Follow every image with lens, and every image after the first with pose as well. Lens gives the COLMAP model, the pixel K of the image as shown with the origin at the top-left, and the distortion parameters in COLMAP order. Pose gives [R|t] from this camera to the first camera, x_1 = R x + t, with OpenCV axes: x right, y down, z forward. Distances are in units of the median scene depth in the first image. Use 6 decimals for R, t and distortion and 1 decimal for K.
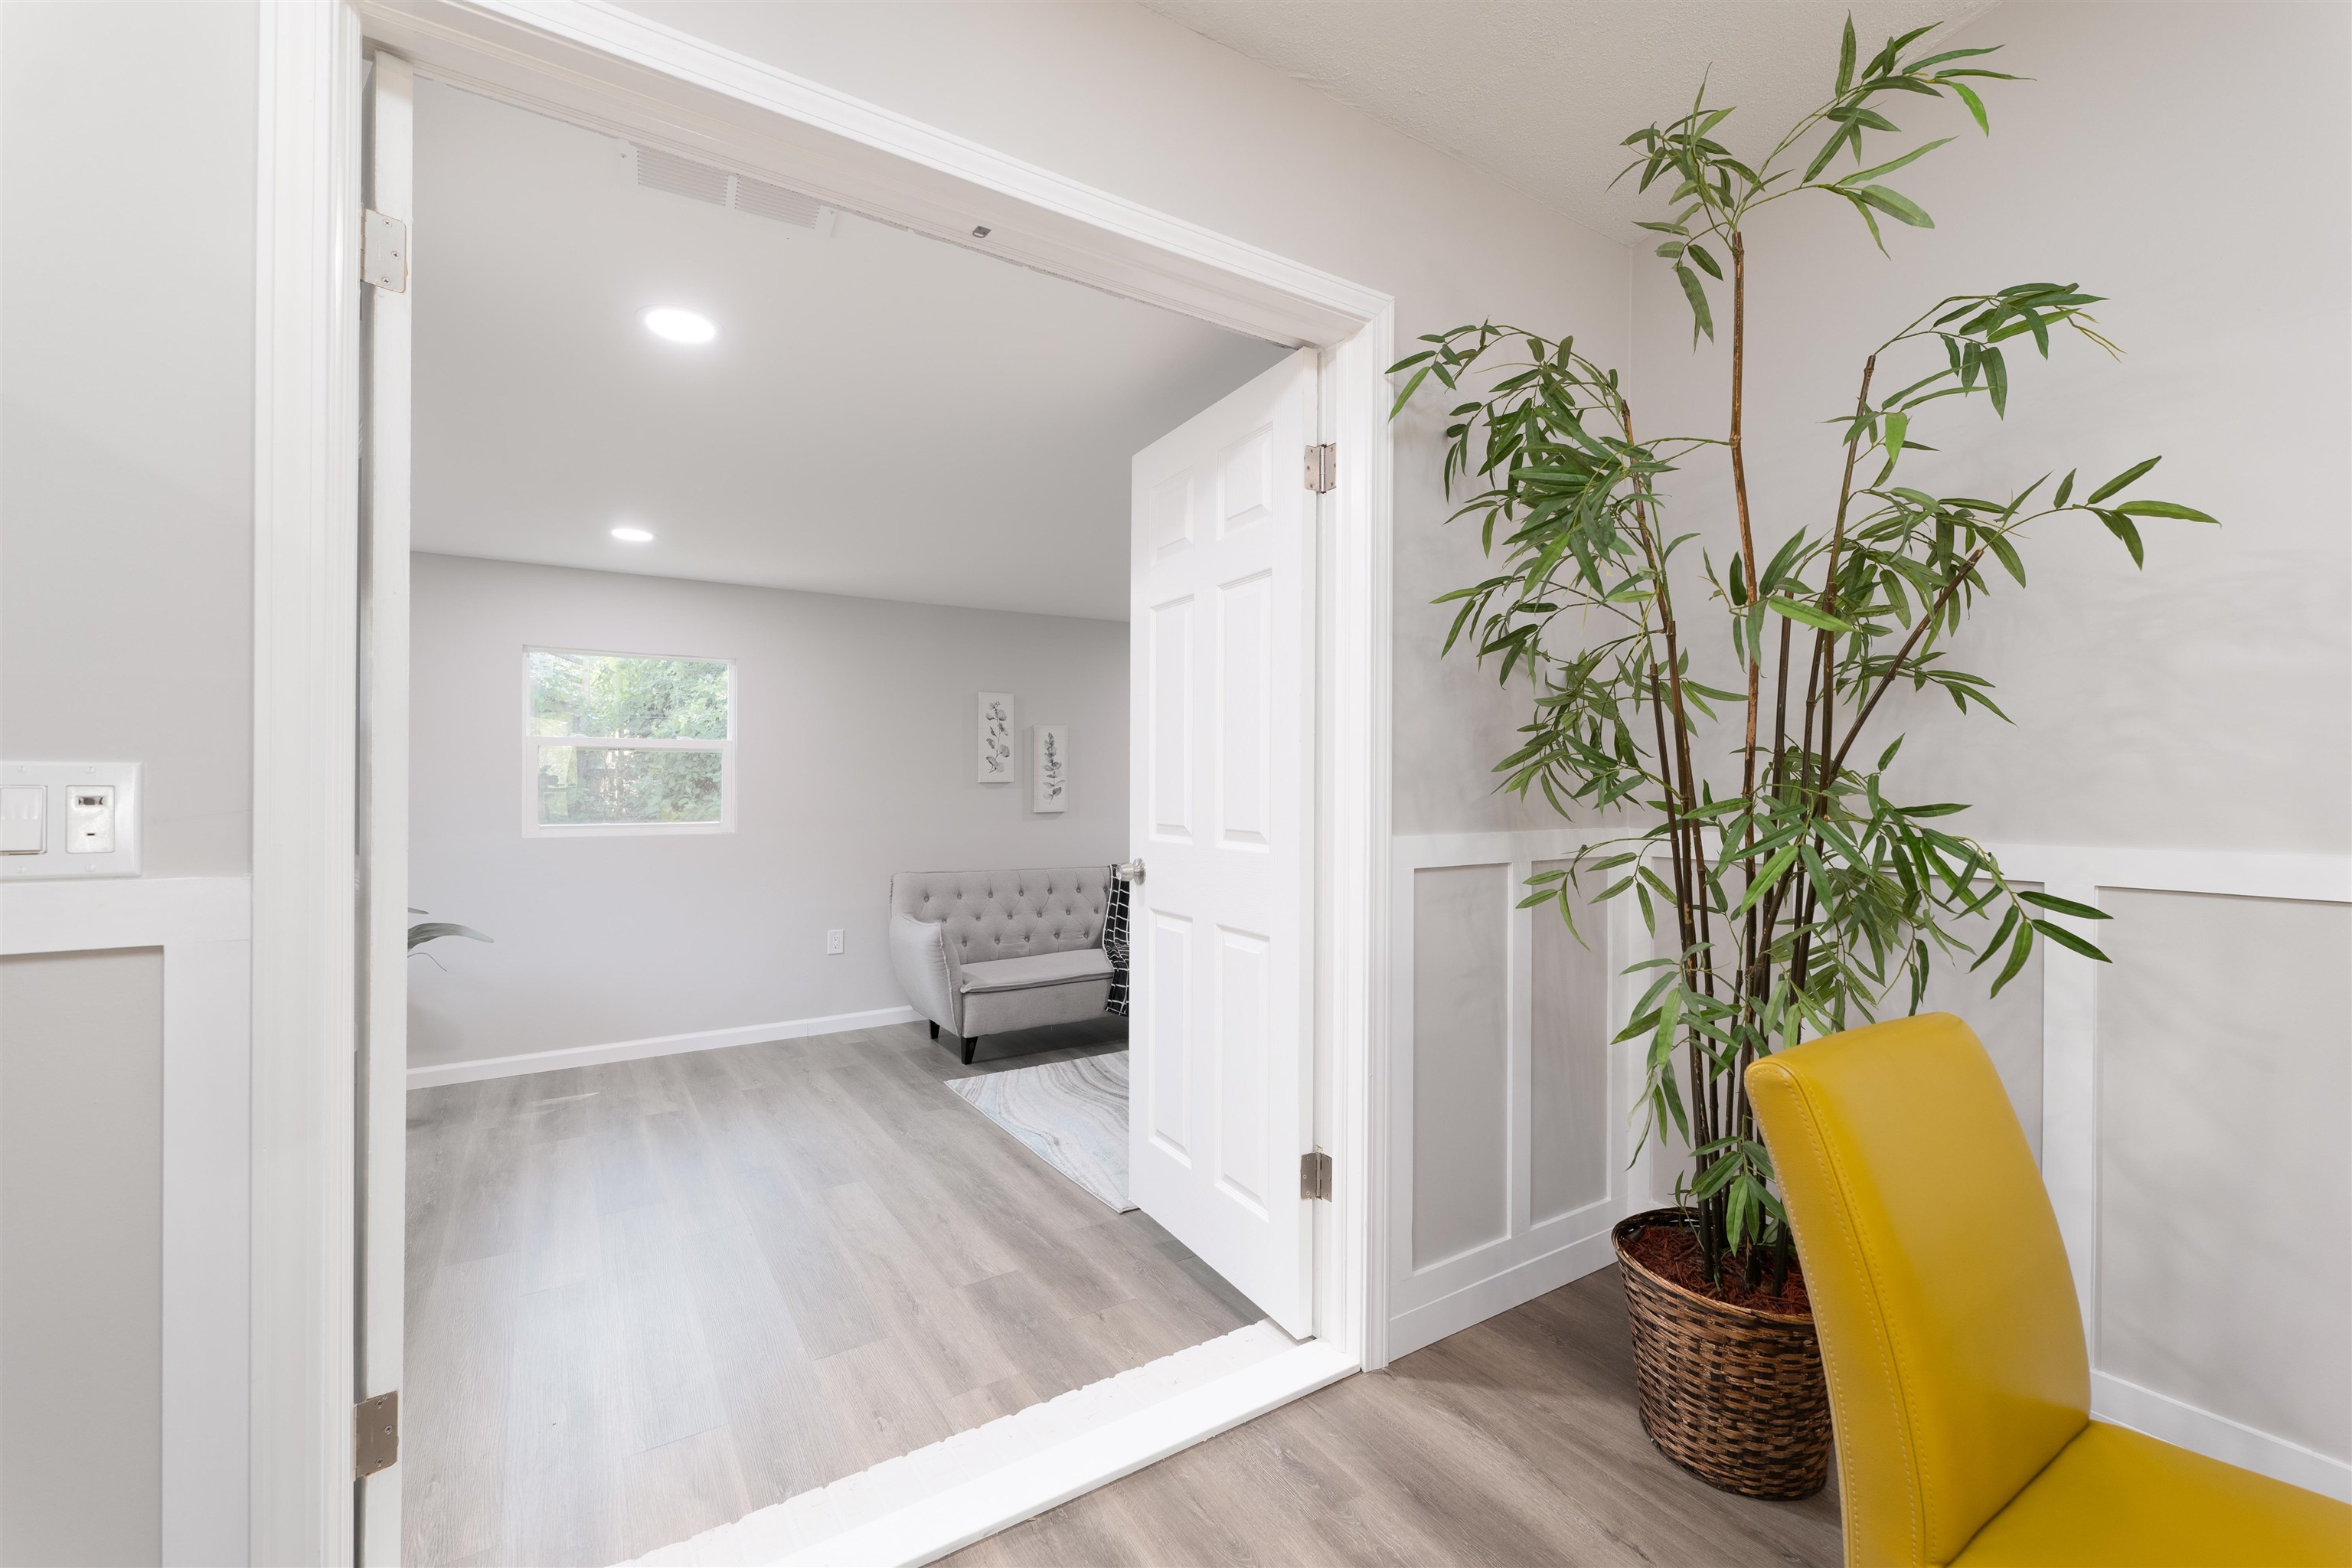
lens RADIAL K [[976.6, 0, 1176.2], [0, 976.6, 787.8], [0, 0, 1]] dist [0.003468, 0.000165]
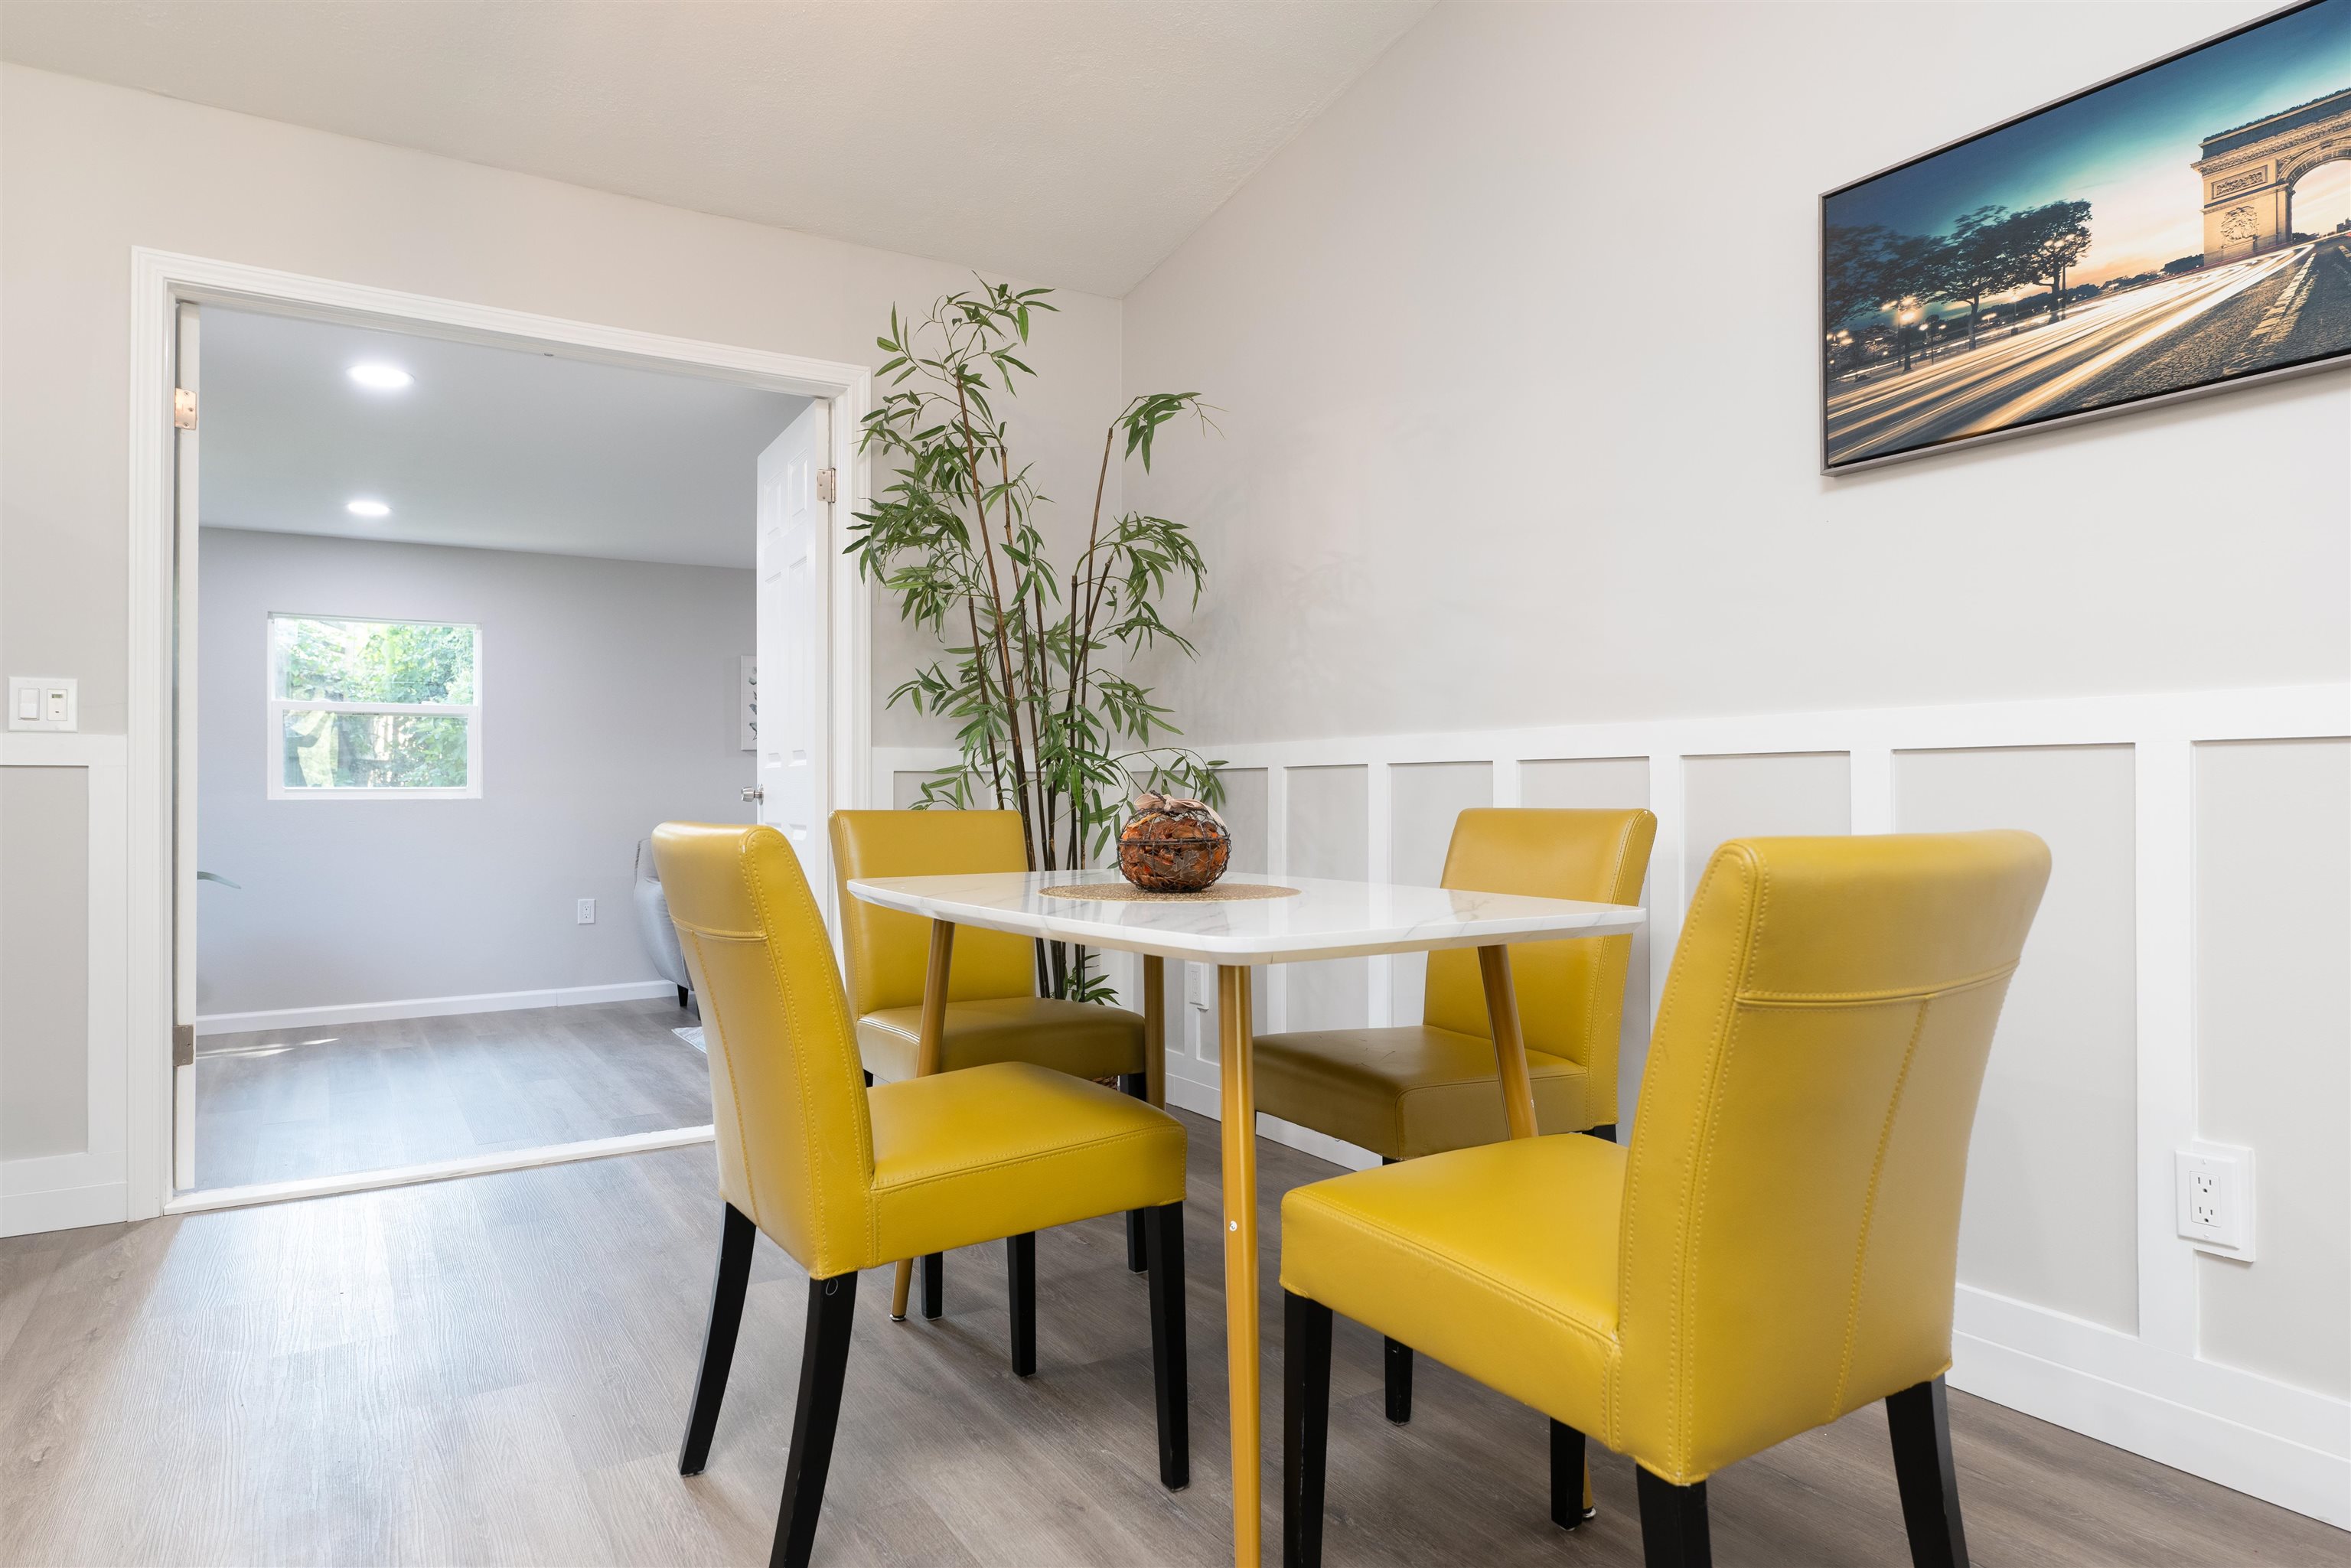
lens RADIAL K [[1358.8, 0, 1176.3], [0, 1358.8, 785.3], [0, 0, 1]] dist [-0.008313, -0.002146]
pose [[0.999971, -0.007226, -0.002497, 0.642852], [0.007208, 0.999948, -0.007166, 0.118754], [0.002548, 0.007148, 0.999971, -0.930919]]
